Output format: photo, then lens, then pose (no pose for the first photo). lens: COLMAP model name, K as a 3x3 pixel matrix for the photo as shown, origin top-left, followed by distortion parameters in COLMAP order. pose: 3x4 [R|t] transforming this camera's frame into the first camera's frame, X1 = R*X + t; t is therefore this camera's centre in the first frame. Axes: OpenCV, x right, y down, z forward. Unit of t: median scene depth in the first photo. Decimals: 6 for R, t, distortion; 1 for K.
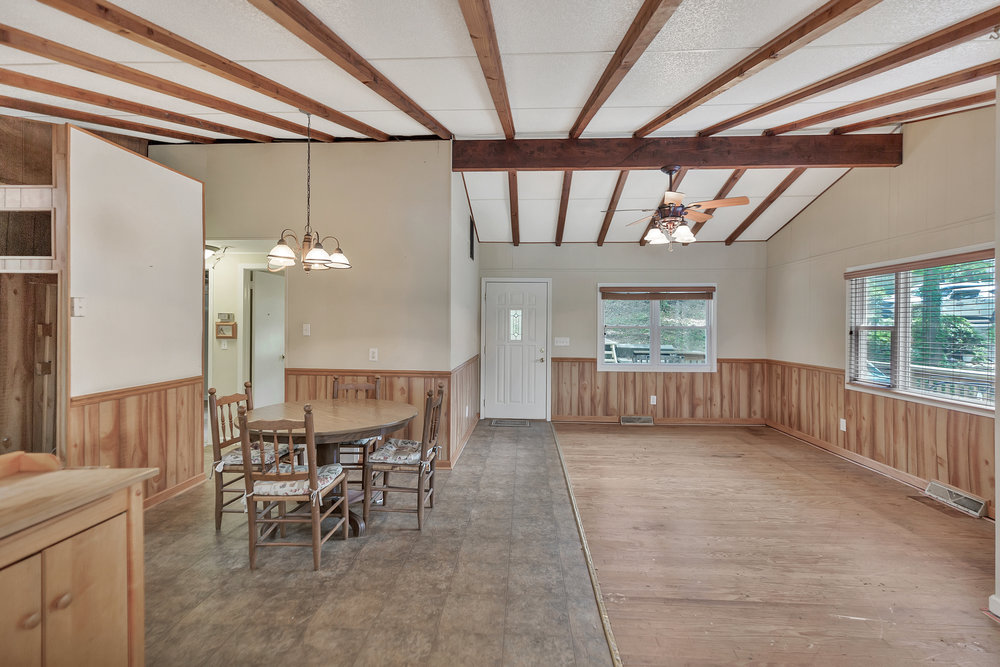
lens RADIAL K [[454.1, 0, 501.0], [0, 454.1, 327.8], [0, 0, 1]] dist [0.005374, 0.000286]
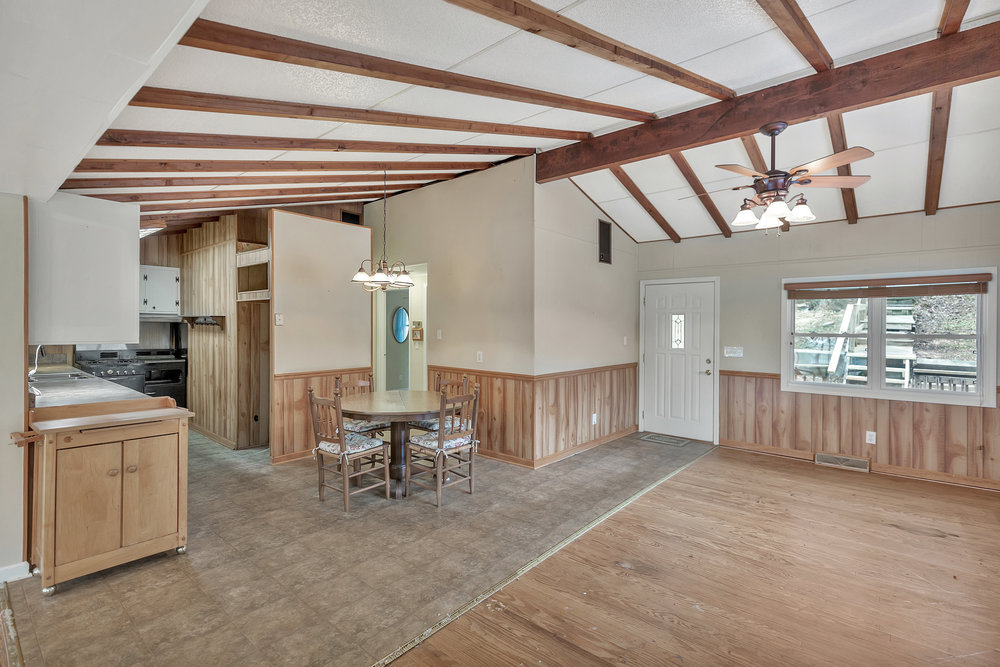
lens RADIAL K [[461.2, 0, 505.0], [0, 461.2, 338.2], [0, 0, 1]] dist [0.006680, 0.000261]
pose [[0.799640, 0.015447, -0.600281, 0.468112], [-0.007620, 0.999850, 0.015578, -0.006809], [0.600431, -0.007883, 0.799638, 0.108179]]
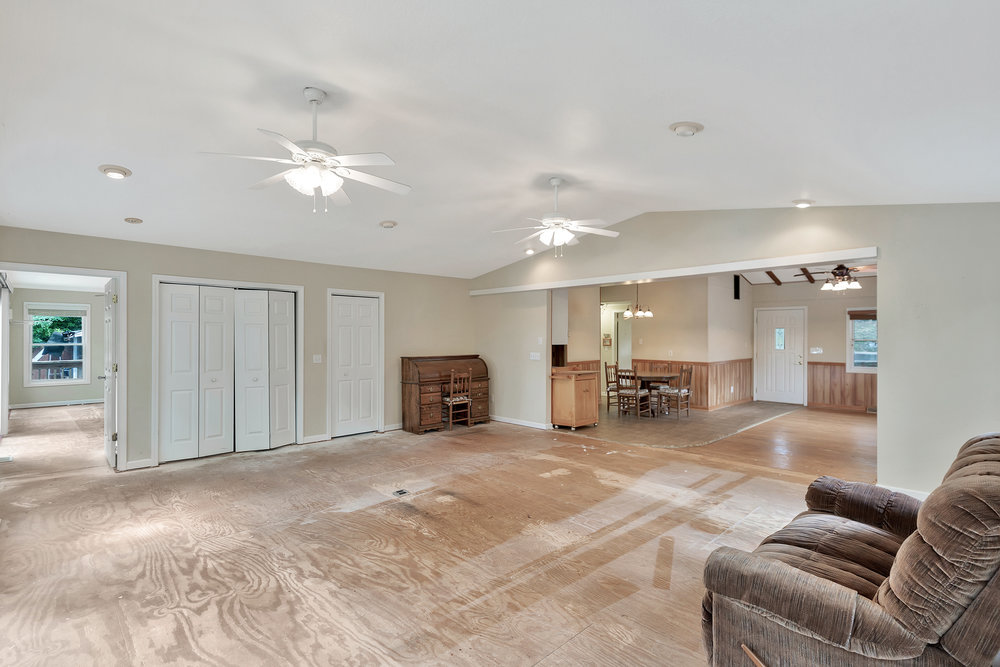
lens RADIAL K [[485.5, 0, 500.0], [0, 485.5, 333.5], [0, 0, 1]] dist [-0.000680, -0.000041]
pose [[0.742098, -0.010666, -0.670206, 0.635052], [-0.000776, 0.999859, -0.016772, 0.006091], [0.670291, 0.012967, 0.741985, -1.186122]]
